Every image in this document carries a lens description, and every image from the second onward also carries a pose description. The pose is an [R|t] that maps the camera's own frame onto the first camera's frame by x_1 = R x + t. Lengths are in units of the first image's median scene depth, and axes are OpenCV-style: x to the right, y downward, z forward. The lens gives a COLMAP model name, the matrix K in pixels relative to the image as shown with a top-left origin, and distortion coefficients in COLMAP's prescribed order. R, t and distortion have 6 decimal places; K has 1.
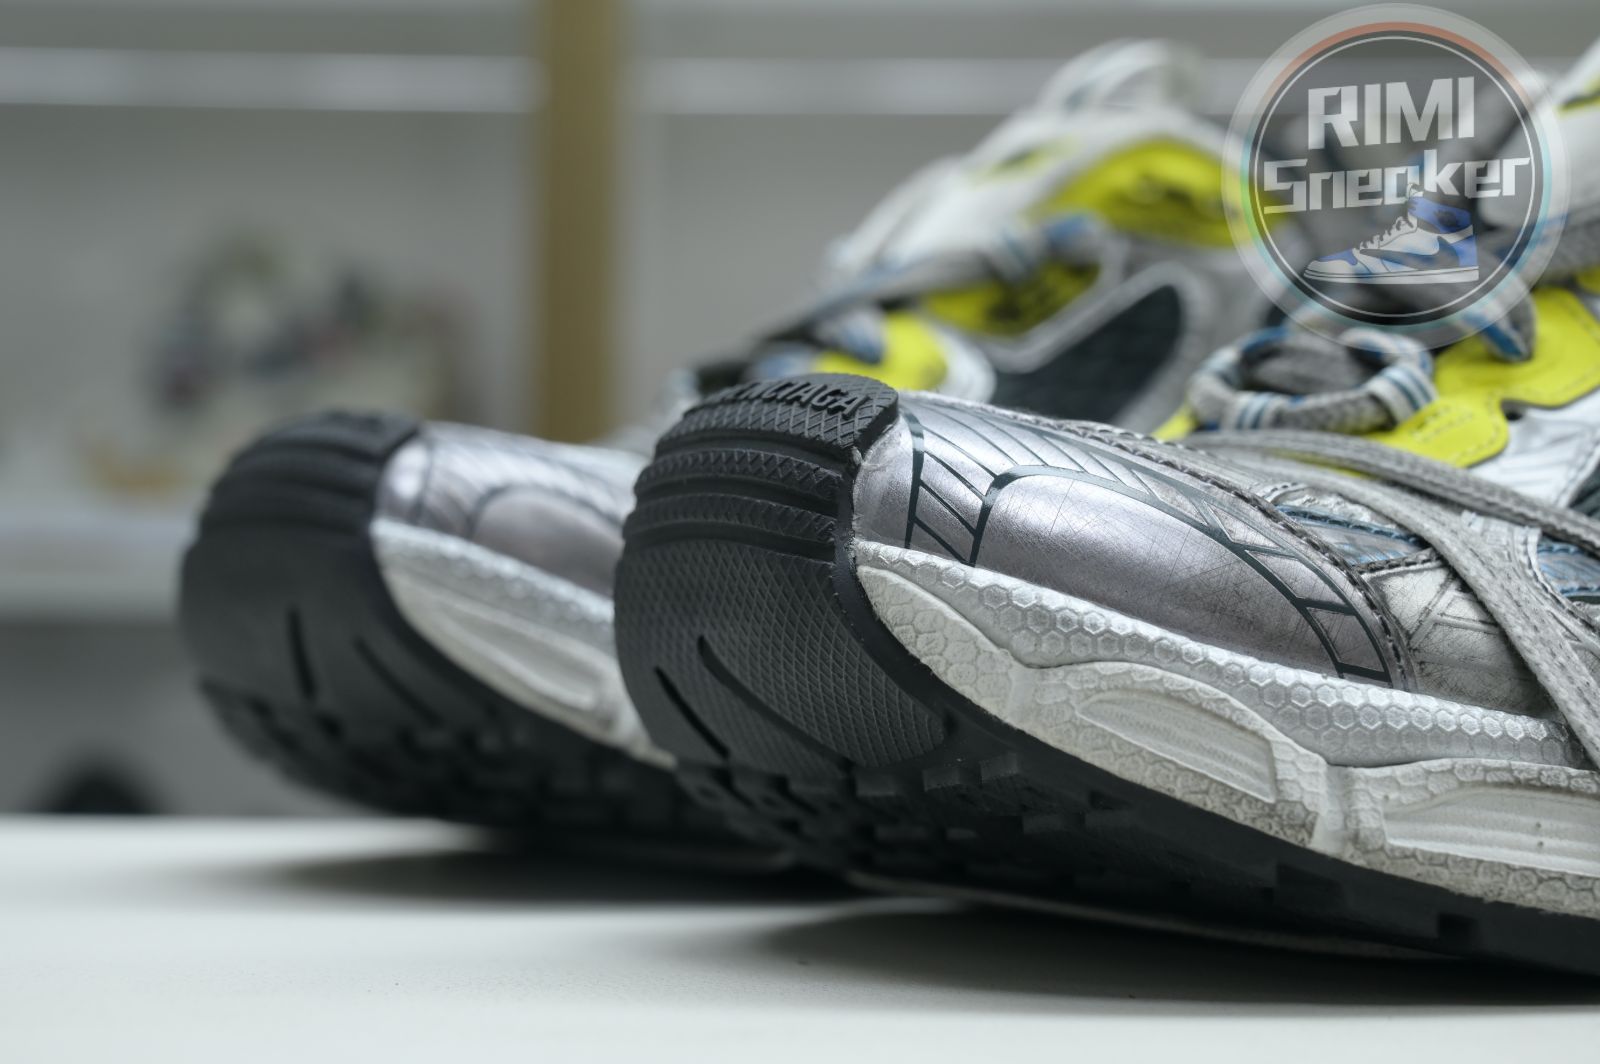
lens RADIAL K [[3219.6, 0, 799.2], [0, 3219.6, 607.9], [0, 0, 1]] dist [-0.003724, 0.024854]
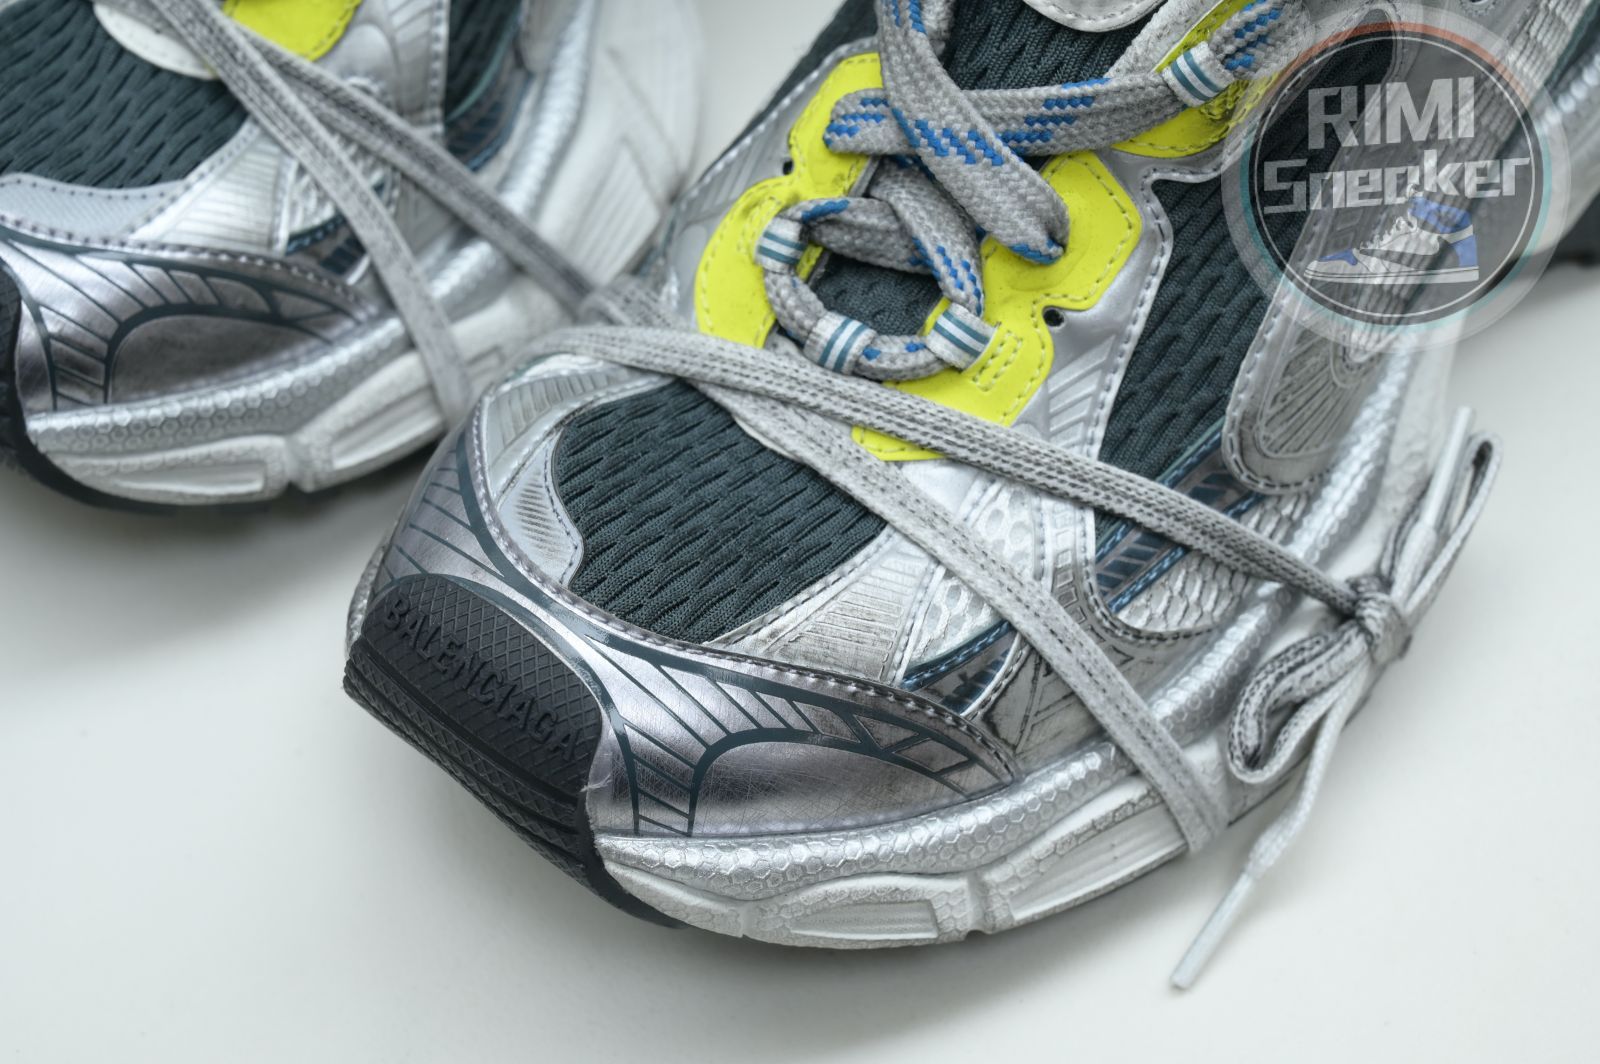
lens RADIAL K [[3219.6, 0, 799.2], [0, 3219.6, 607.9], [0, 0, 1]] dist [-0.003724, 0.024854]
pose [[0.960845, -0.264318, 0.083141, 0.012555], [0.070587, 0.523651, 0.849003, -1.171090], [-0.267943, -0.809892, 0.521805, 0.401156]]
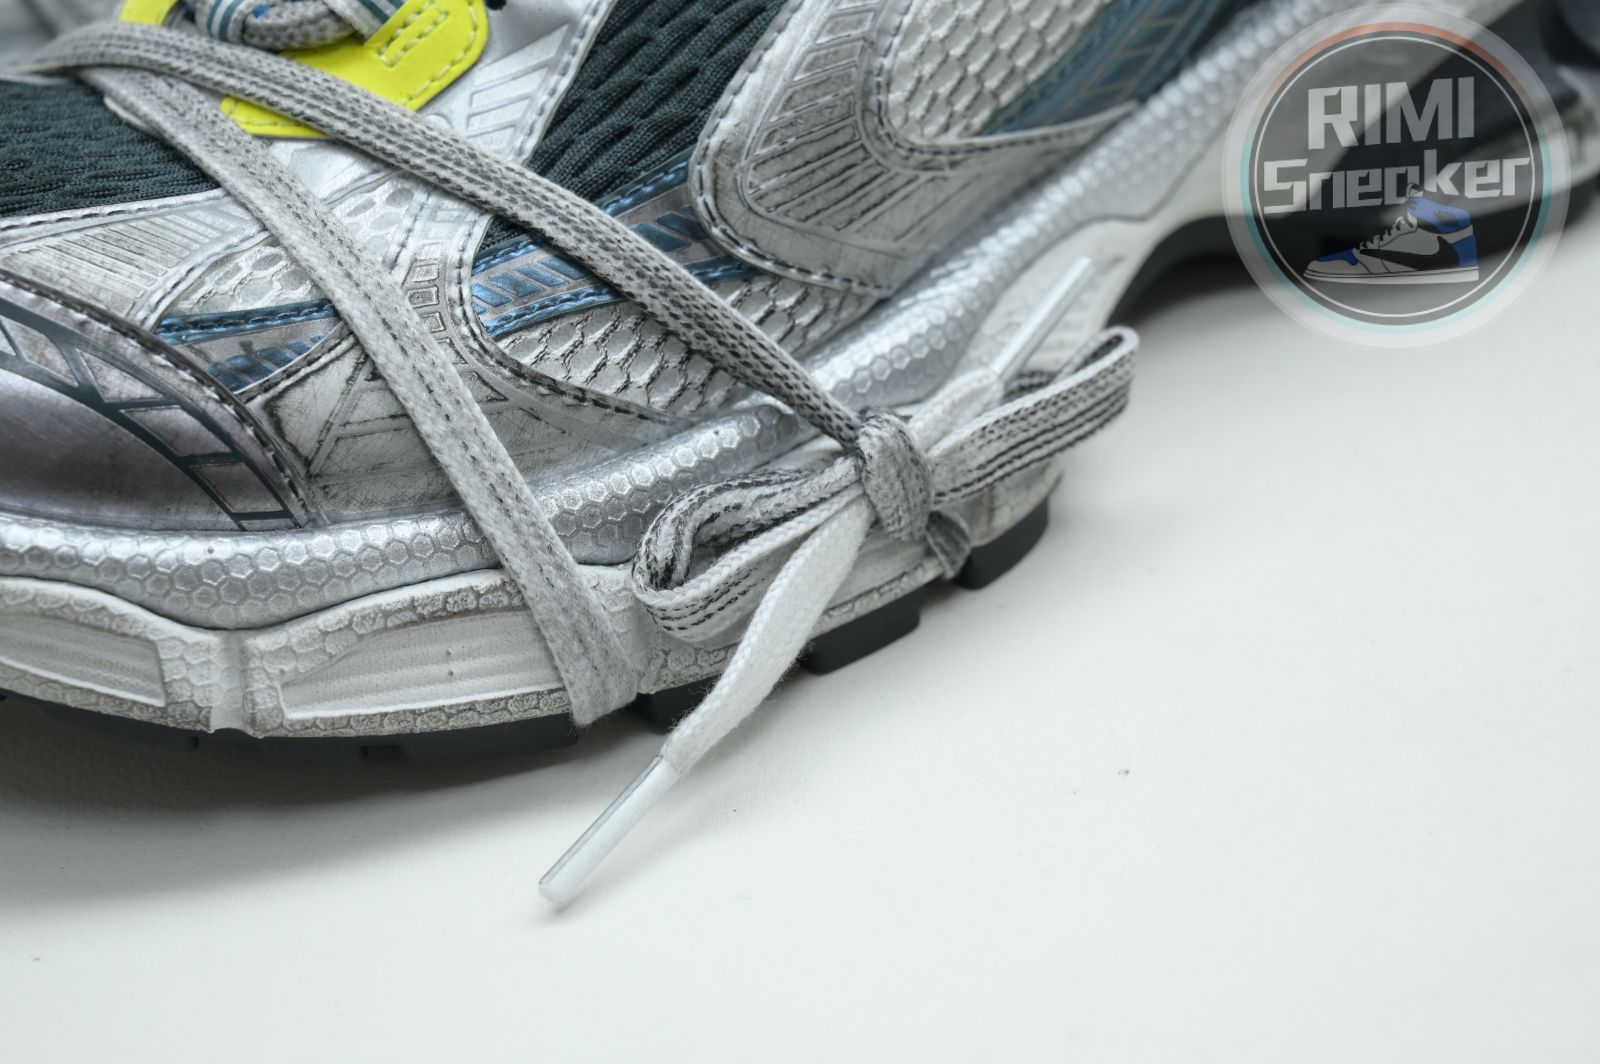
lens RADIAL K [[3219.6, 0, 799.2], [0, 3219.6, 607.9], [0, 0, 1]] dist [-0.003724, 0.024854]
pose [[0.992849, -0.113262, -0.037715, 0.380343], [0.114043, 0.806527, 0.580093, -0.519259], [-0.035284, -0.580246, 0.813677, 0.184101]]
